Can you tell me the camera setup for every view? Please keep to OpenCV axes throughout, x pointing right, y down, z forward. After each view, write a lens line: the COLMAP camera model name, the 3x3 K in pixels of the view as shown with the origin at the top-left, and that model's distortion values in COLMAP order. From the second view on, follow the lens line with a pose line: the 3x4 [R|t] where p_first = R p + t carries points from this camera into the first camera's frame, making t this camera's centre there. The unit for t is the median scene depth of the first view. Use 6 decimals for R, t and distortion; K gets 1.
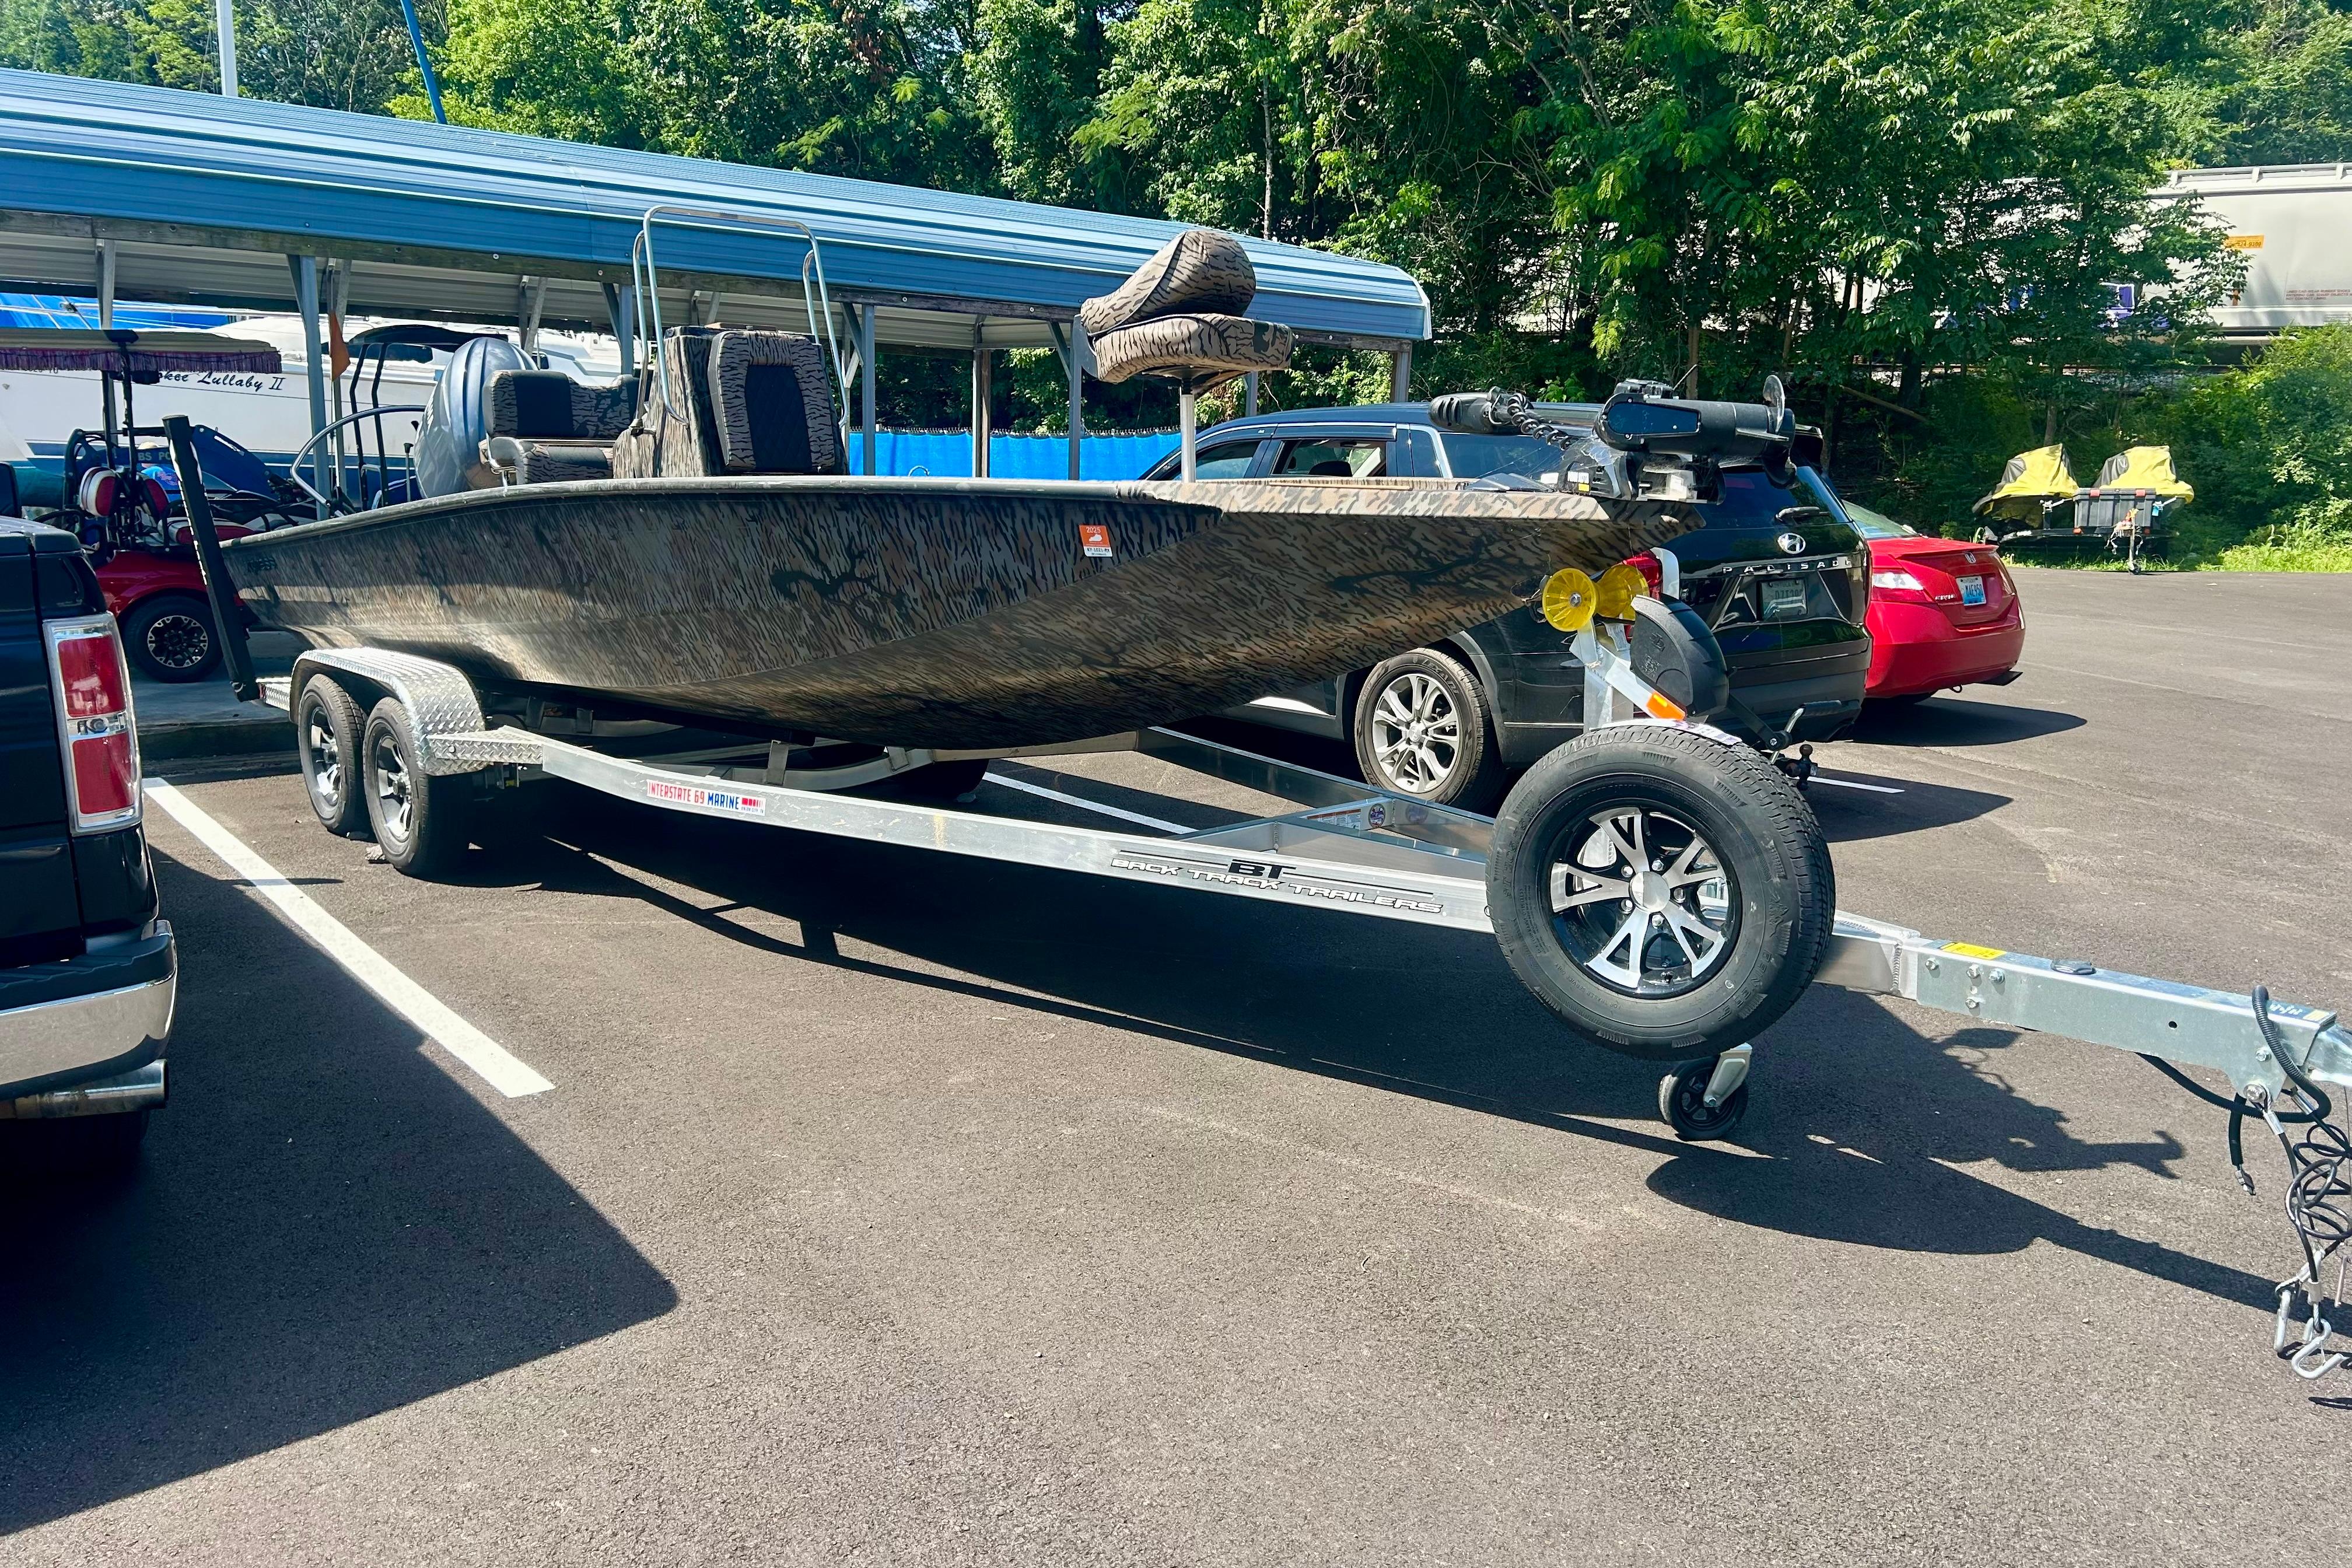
lens RADIAL K [[1749.2, 0, 1192.5], [0, 1749.2, 792.9], [0, 0, 1]] dist [0.045184, -0.048790]
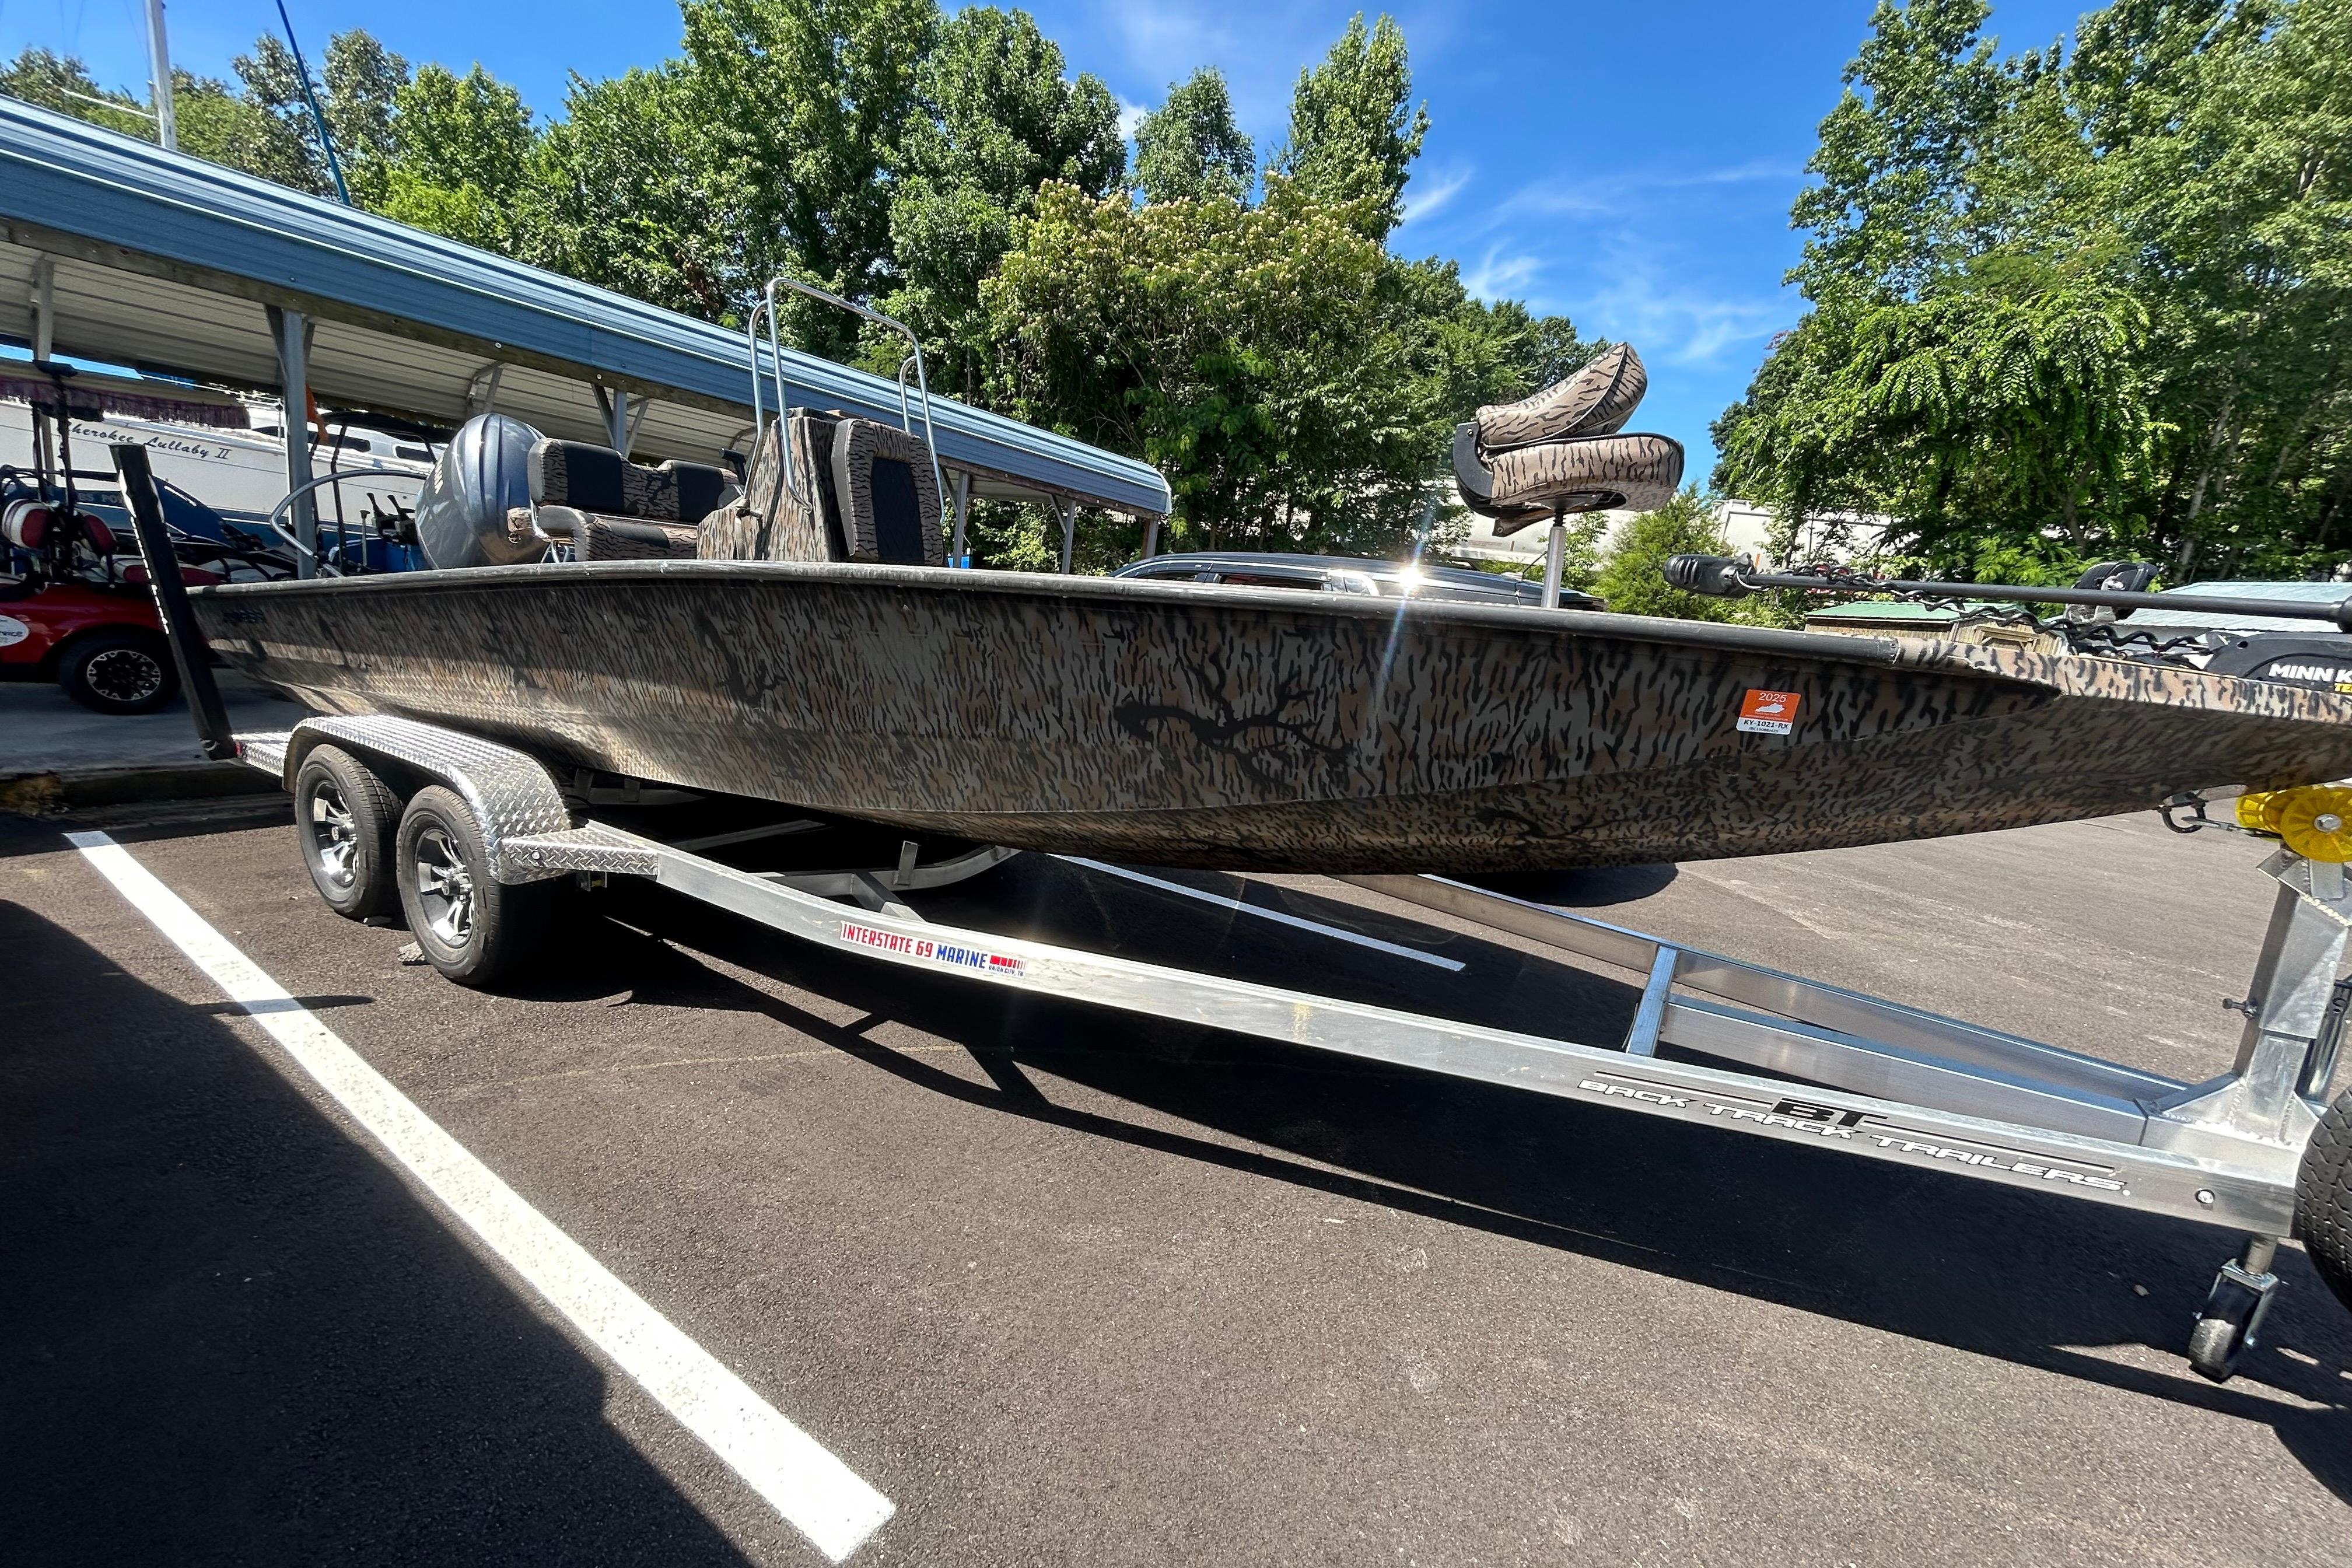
lens RADIAL K [[953.1, 0, 1169.8], [0, 953.1, 789.4], [0, 0, 1]] dist [-0.000391, 0.000133]
pose [[0.950674, 0.018630, 0.309631, -0.250696], [-0.025442, 0.999515, 0.017977, -0.068884], [-0.309146, -0.024968, 0.950687, 0.425342]]
